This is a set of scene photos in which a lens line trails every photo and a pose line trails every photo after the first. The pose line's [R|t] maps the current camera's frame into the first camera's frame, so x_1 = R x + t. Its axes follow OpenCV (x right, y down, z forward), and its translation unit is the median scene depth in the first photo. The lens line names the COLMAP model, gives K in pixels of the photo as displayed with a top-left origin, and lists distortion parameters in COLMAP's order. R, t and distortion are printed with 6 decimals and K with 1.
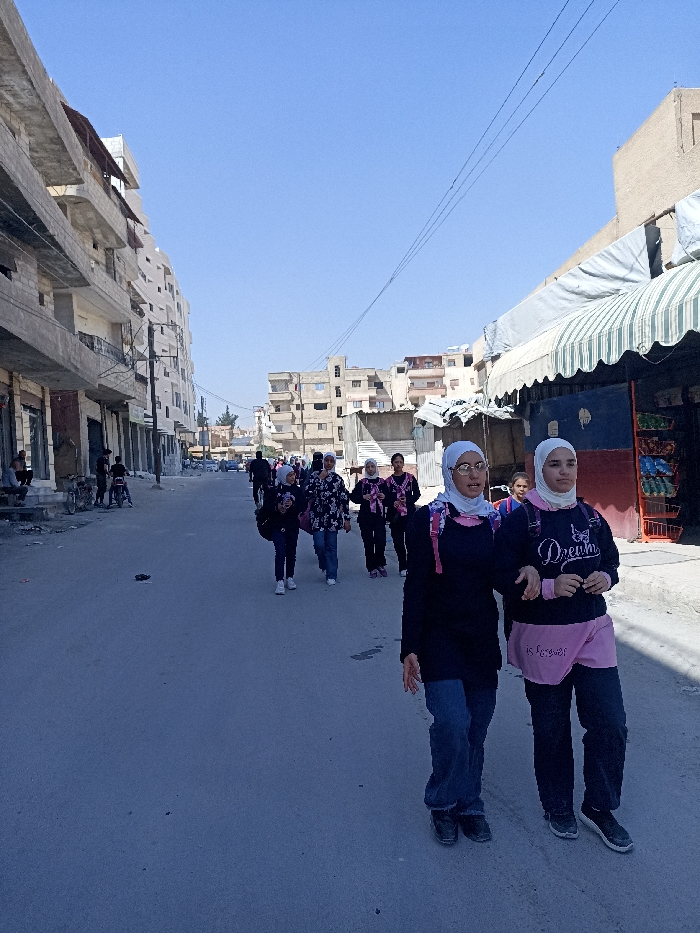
lens RADIAL K [[726.3, 0, 357.5], [0, 726.3, 468.2], [0, 0, 1]] dist [0.077229, -0.009562]
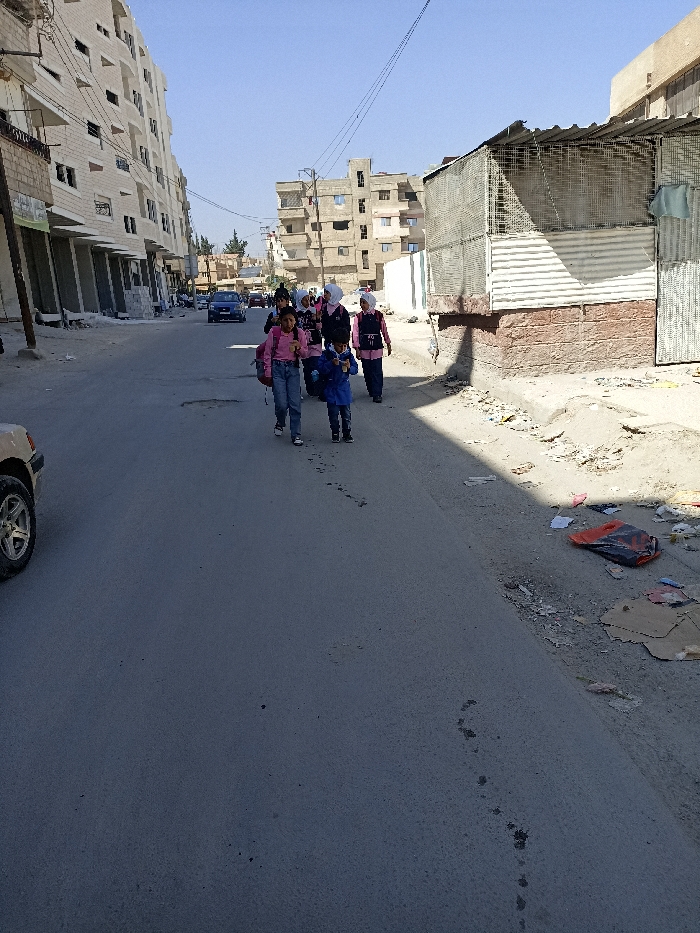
lens RADIAL K [[726.3, 0, 351.8], [0, 726.3, 472.5], [0, 0, 1]] dist [0.077229, -0.009562]
pose [[0.999316, -0.007268, -0.036250, -0.010150], [0.015380, 0.973339, 0.228854, -0.001533], [0.033620, -0.229255, 0.972786, 0.122029]]
